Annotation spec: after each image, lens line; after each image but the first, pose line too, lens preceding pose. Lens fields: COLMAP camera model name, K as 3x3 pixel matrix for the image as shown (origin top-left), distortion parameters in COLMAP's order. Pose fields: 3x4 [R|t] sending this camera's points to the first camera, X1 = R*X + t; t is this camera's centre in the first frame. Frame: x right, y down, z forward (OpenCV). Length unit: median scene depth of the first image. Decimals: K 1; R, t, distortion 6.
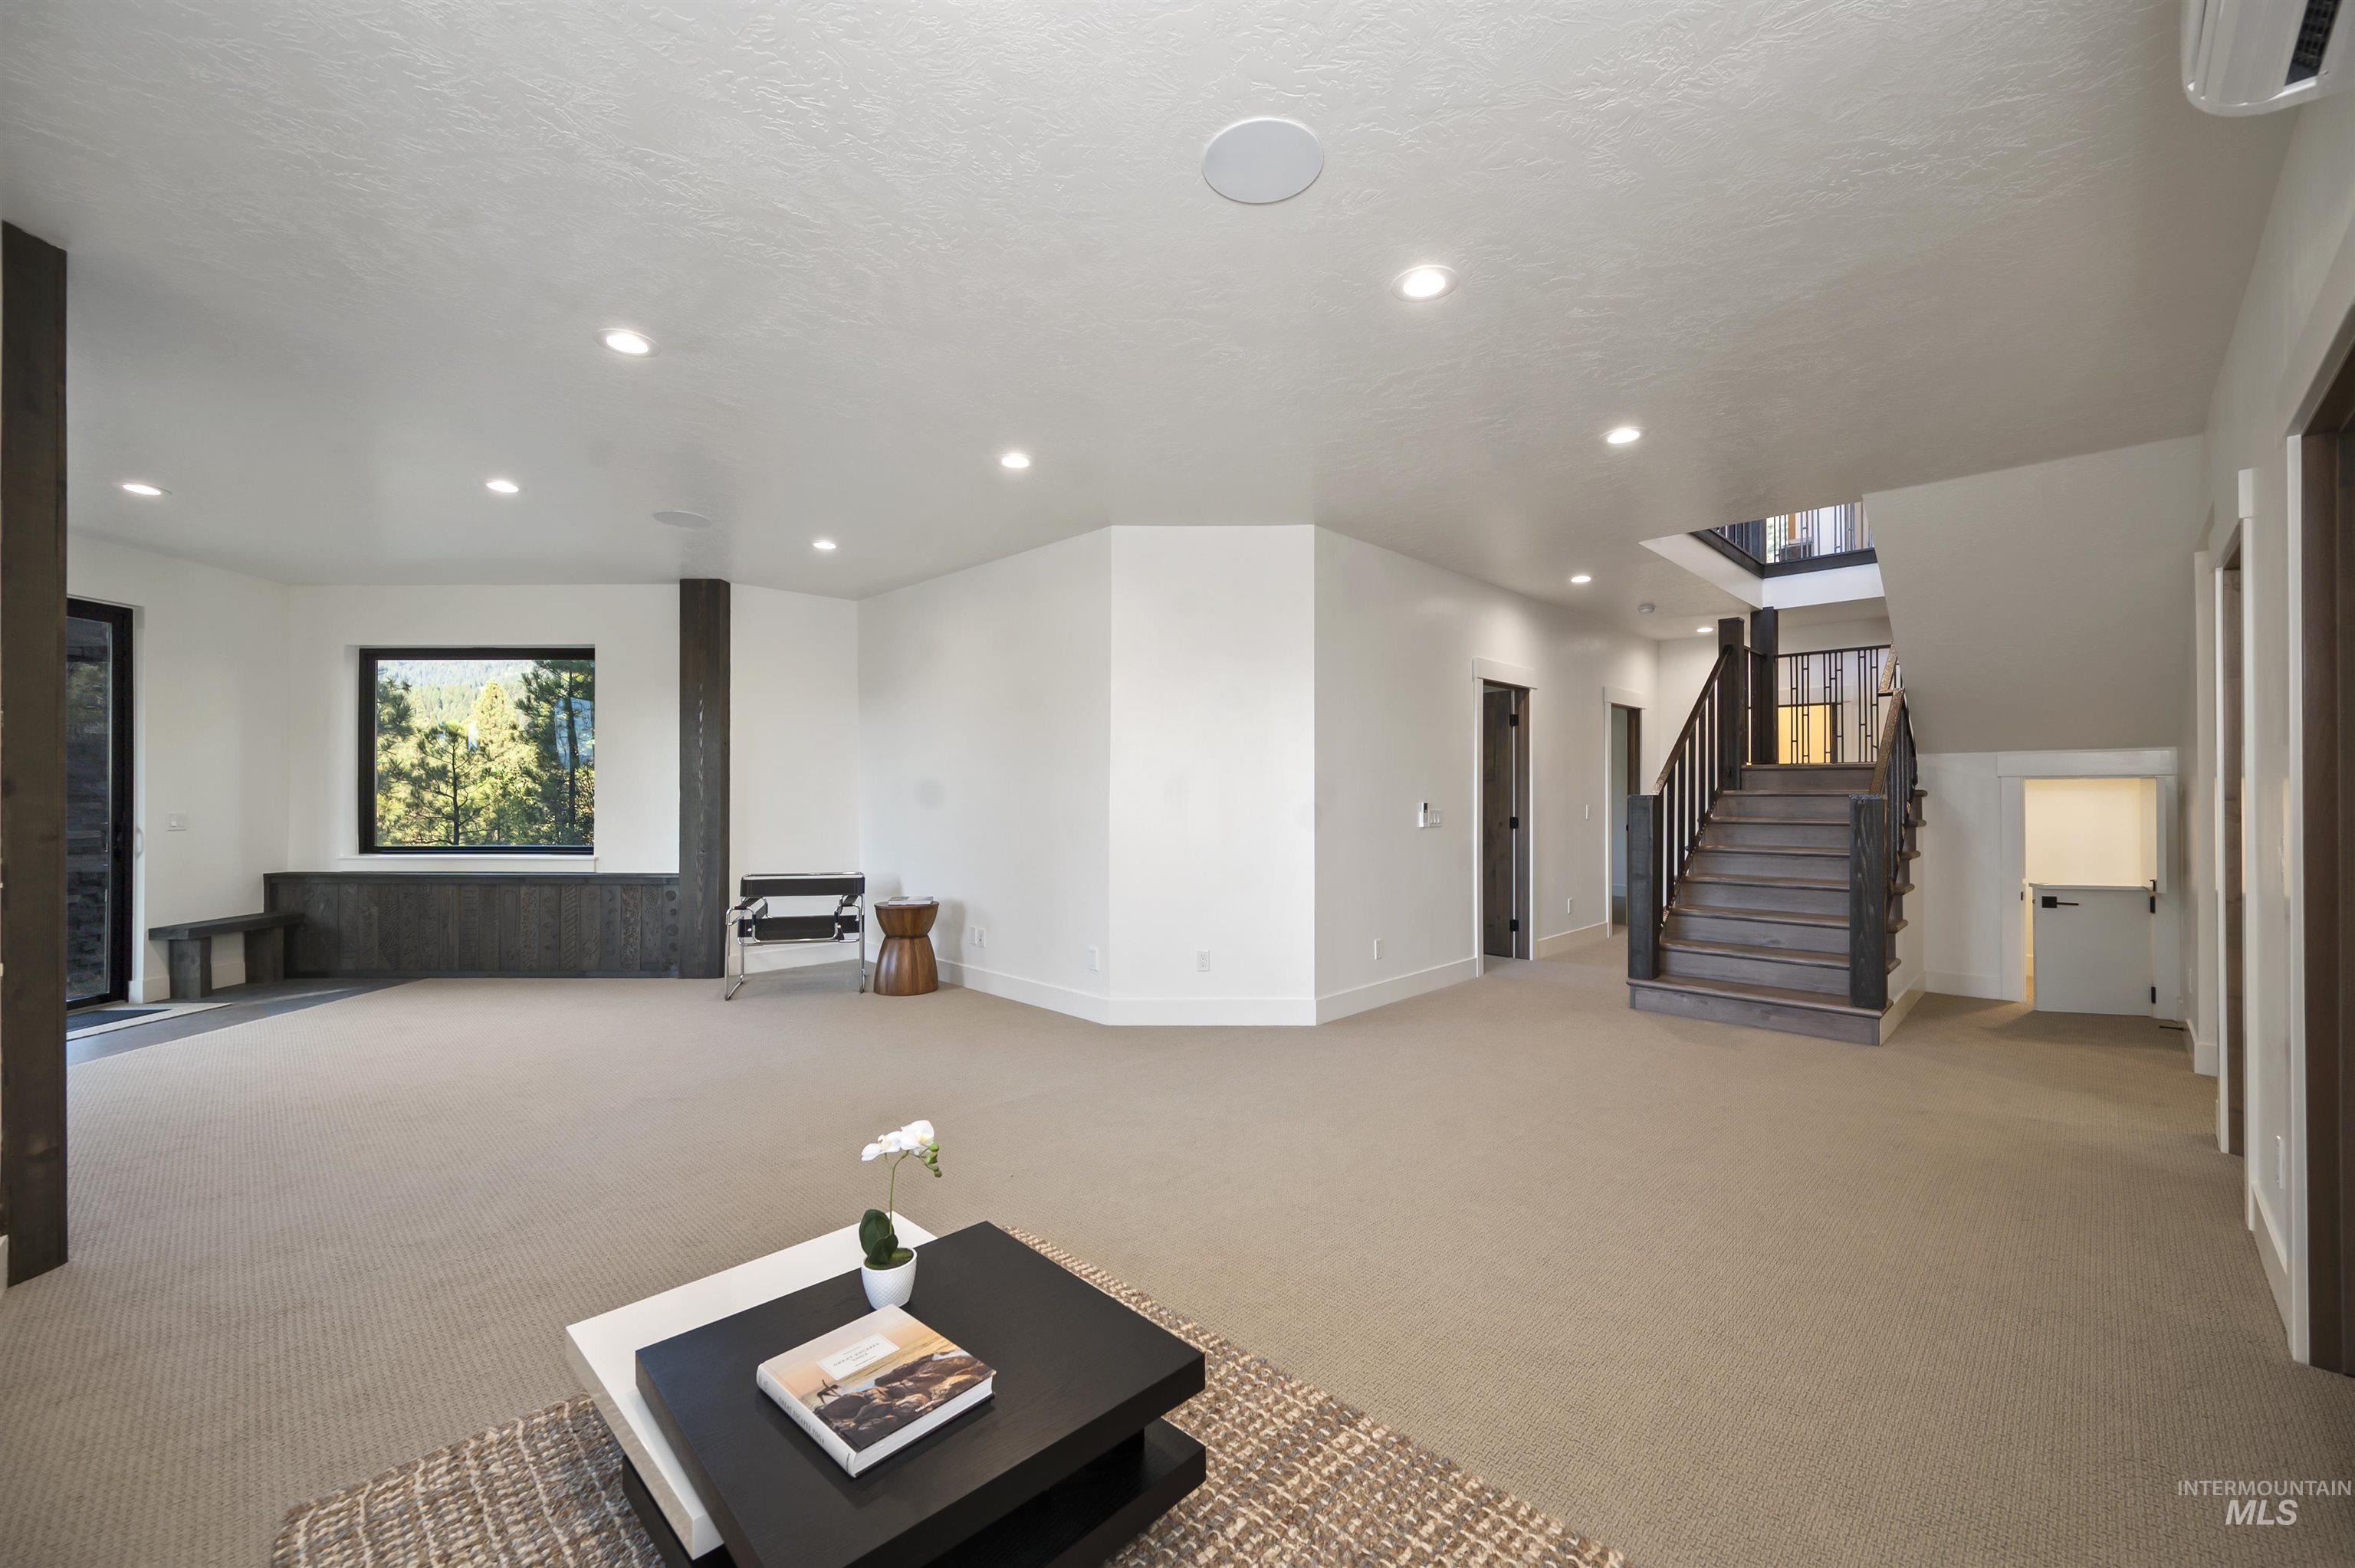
lens RADIAL K [[936.3, 0, 1177.5], [0, 936.3, 784.0], [0, 0, 1]] dist [-0.000273, 0.000046]
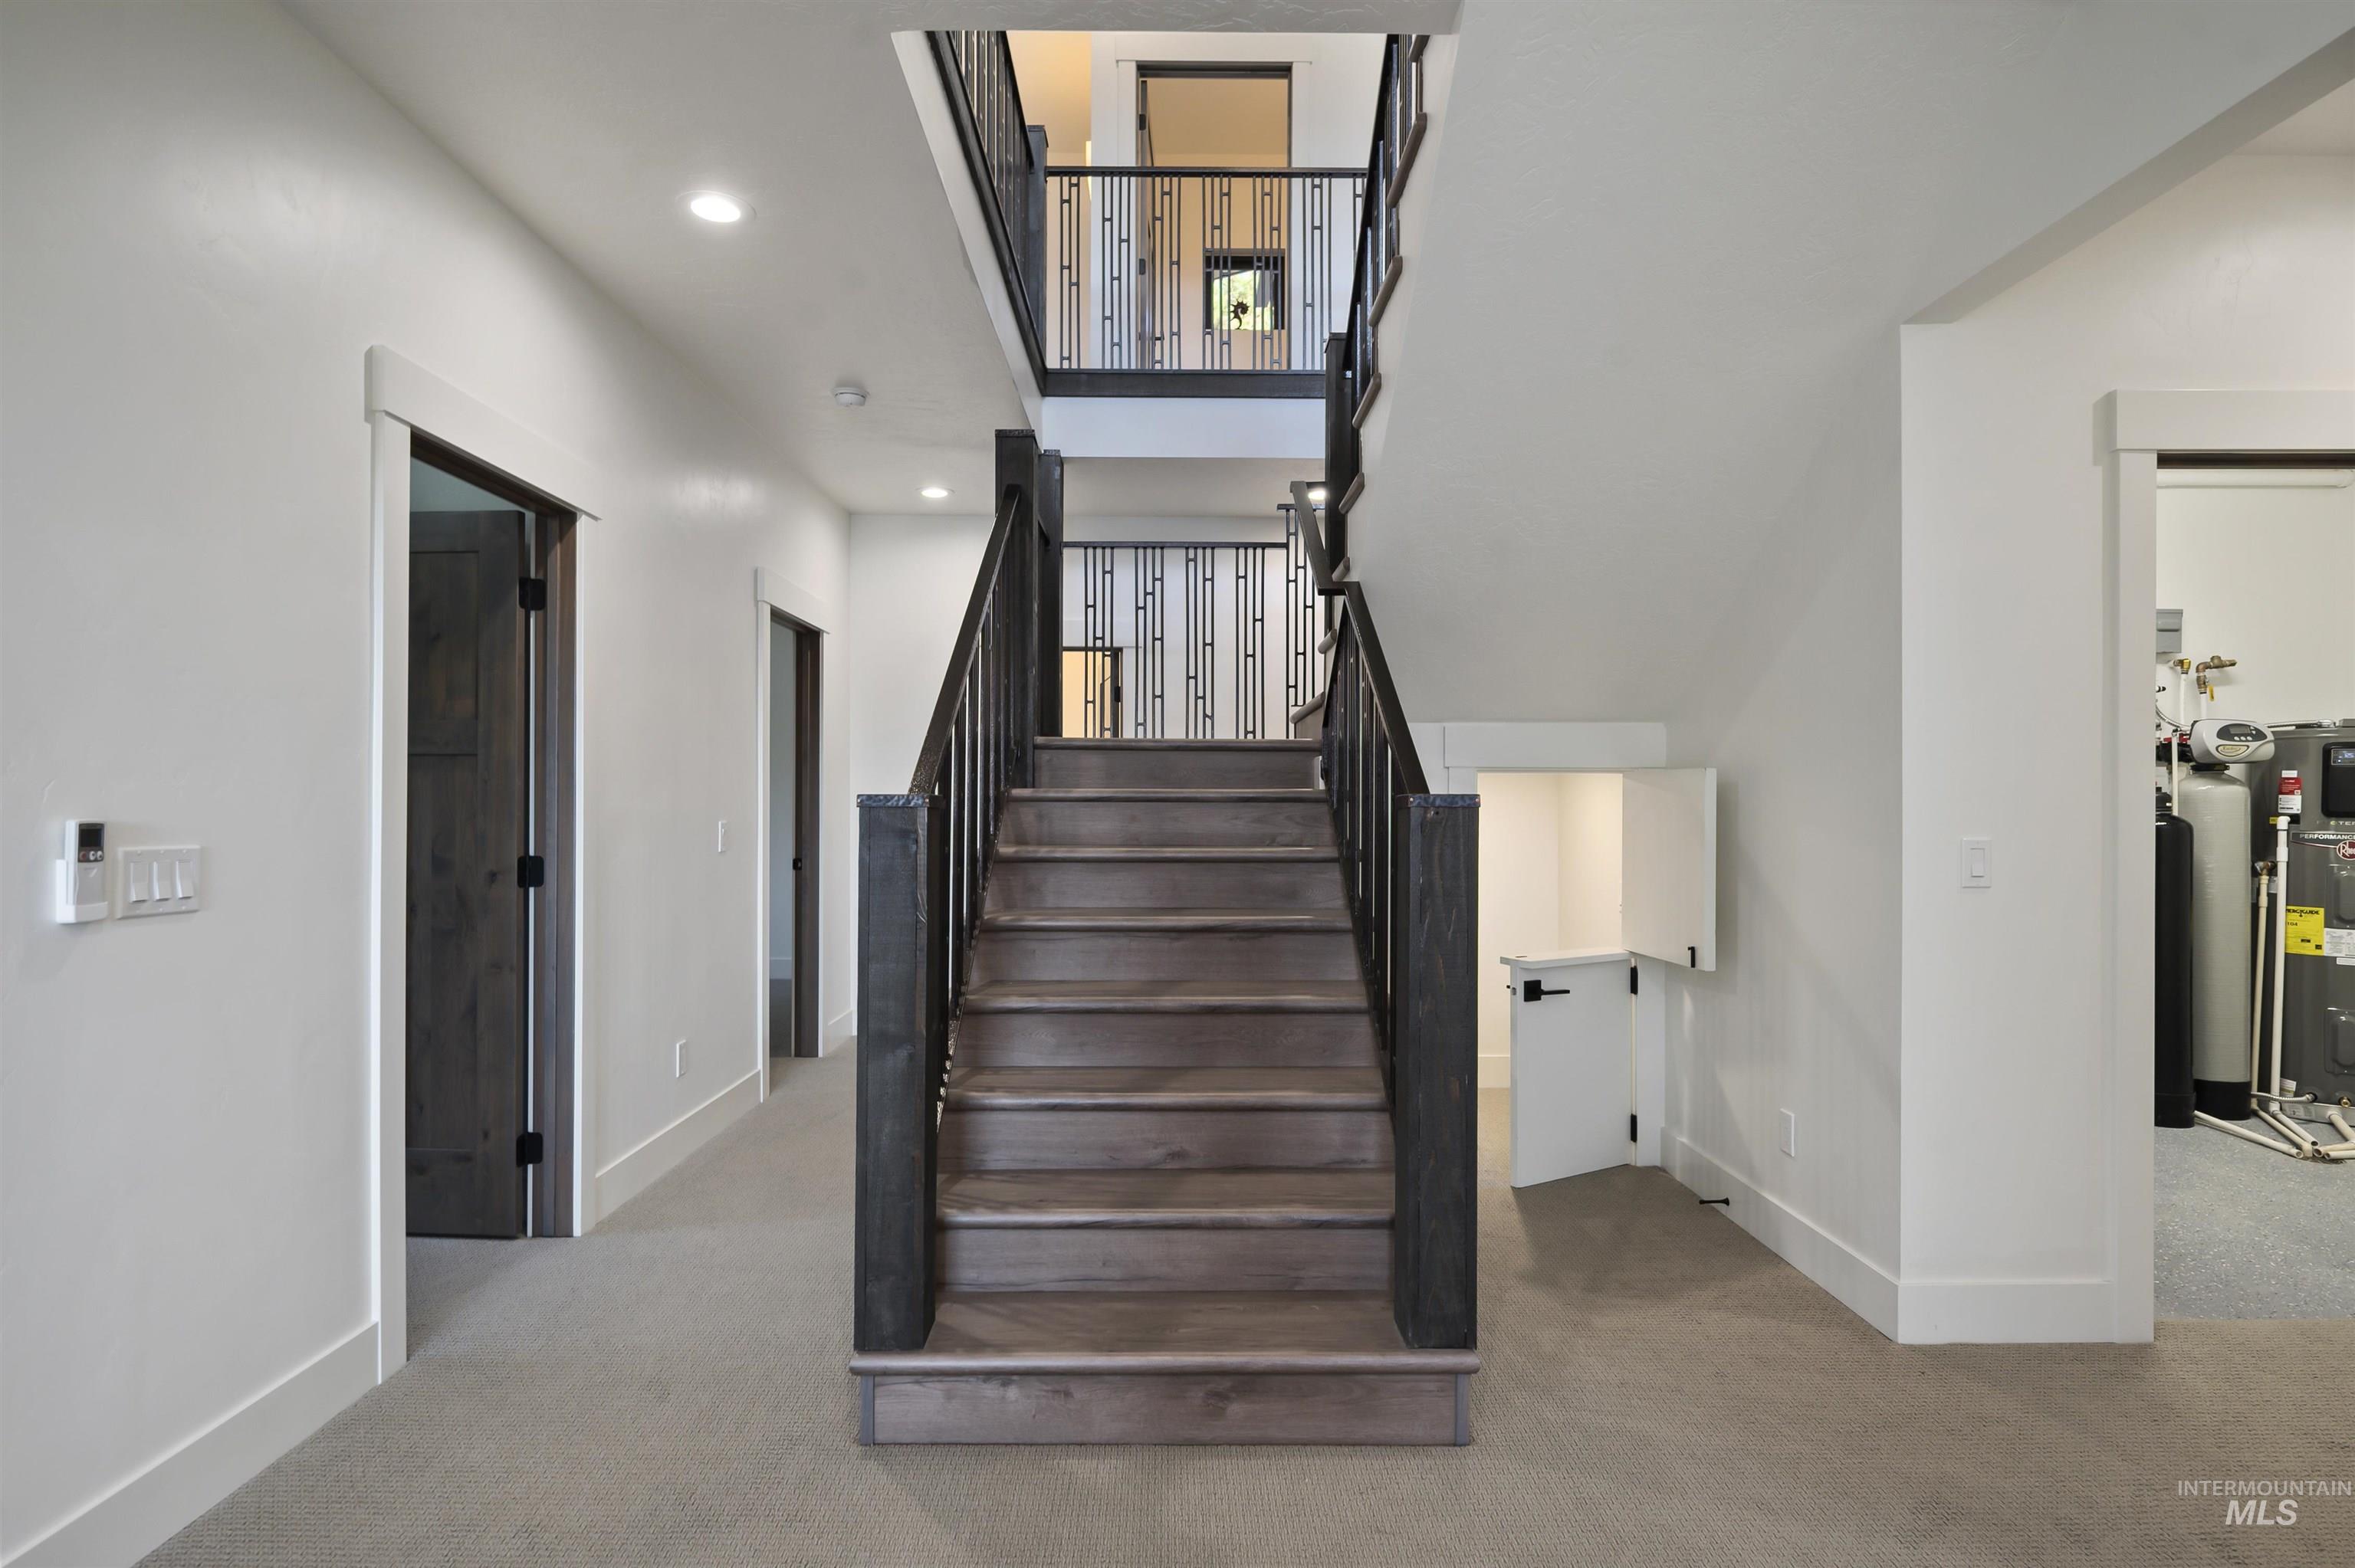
lens RADIAL K [[1214.1, 0, 1177.2], [0, 1214.1, 804.9], [0, 0, 1]] dist [-0.000021, 0.000050]
pose [[0.709255, 0.000986, 0.704951, 0.241592], [-0.010235, 0.999908, 0.008899, 0.009736], [-0.704877, -0.013527, 0.709200, 0.573885]]
